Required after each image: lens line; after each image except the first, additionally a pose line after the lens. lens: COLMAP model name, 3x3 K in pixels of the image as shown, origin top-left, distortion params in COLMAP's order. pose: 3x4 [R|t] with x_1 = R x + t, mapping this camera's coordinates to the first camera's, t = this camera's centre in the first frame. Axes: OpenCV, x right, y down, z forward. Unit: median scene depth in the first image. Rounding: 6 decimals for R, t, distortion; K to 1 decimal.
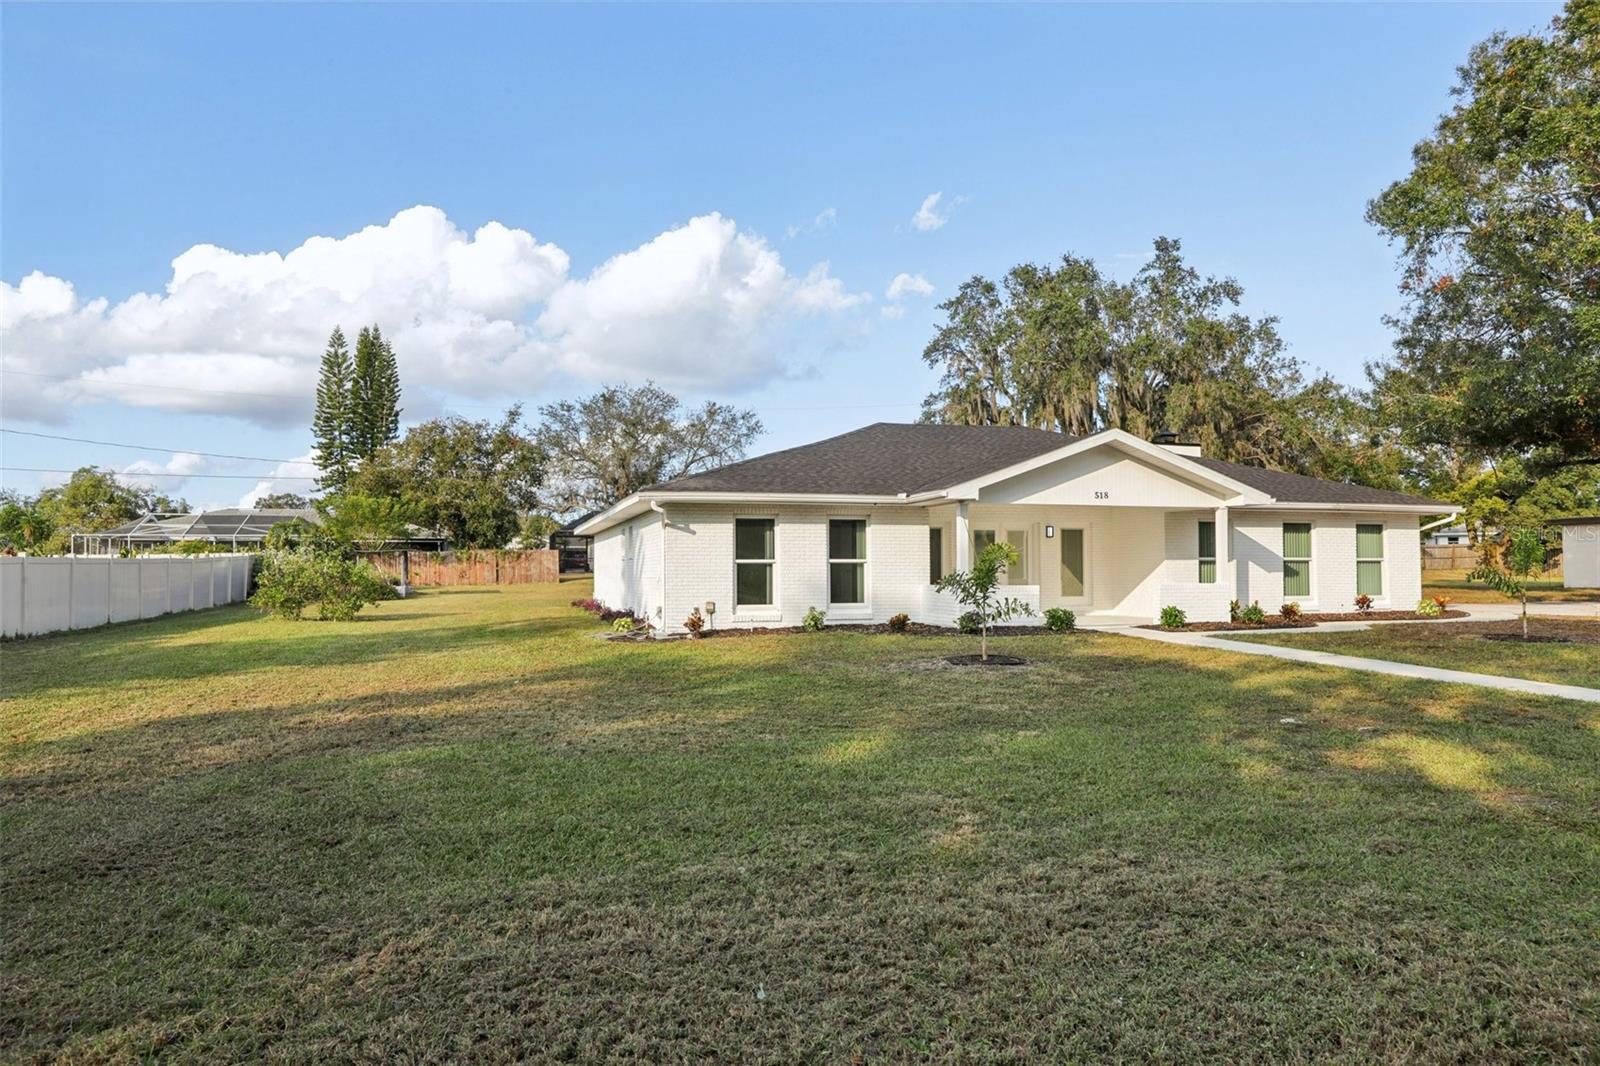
lens RADIAL K [[1053.7, 0, 800.0], [0, 1053.7, 533.0], [0, 0, 1]] dist [-0.035910, 0.050822]
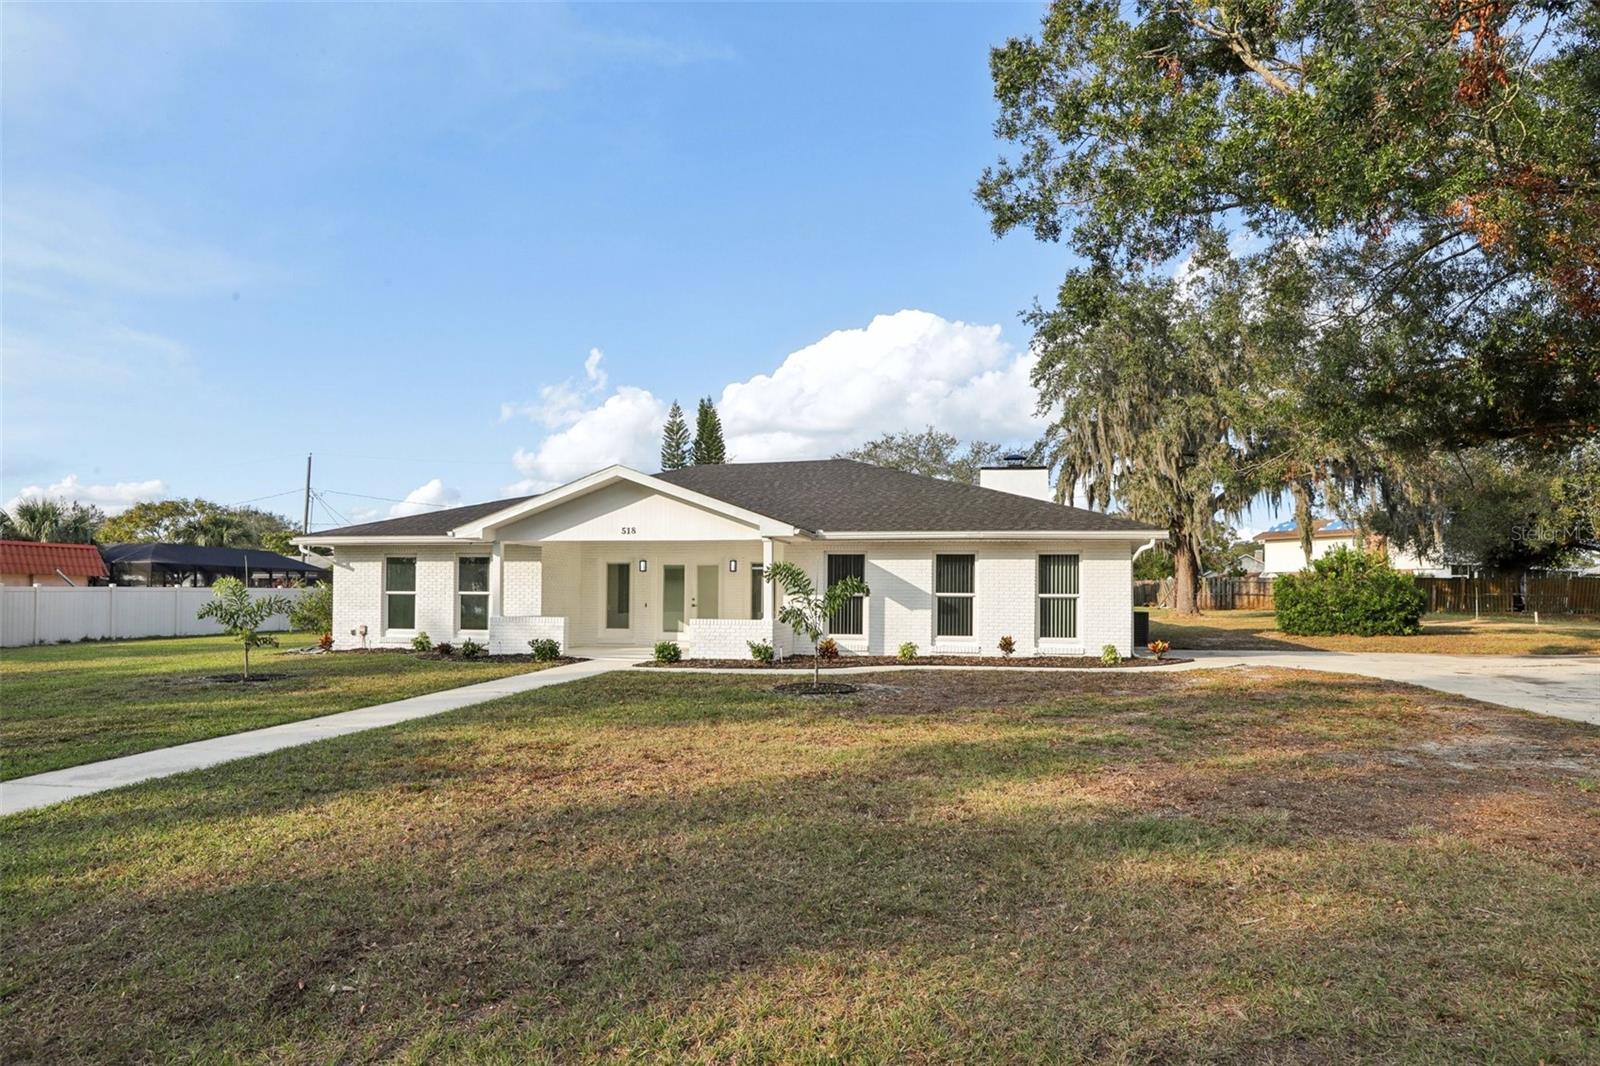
lens RADIAL K [[989.2, 0, 801.3], [0, 989.2, 538.3], [0, 0, 1]] dist [-0.053987, 0.064190]
pose [[0.879172, -0.020613, -0.476059, 0.434036], [0.006562, 0.999493, -0.031159, 0.001229], [0.476460, 0.024271, 0.878861, 0.112939]]
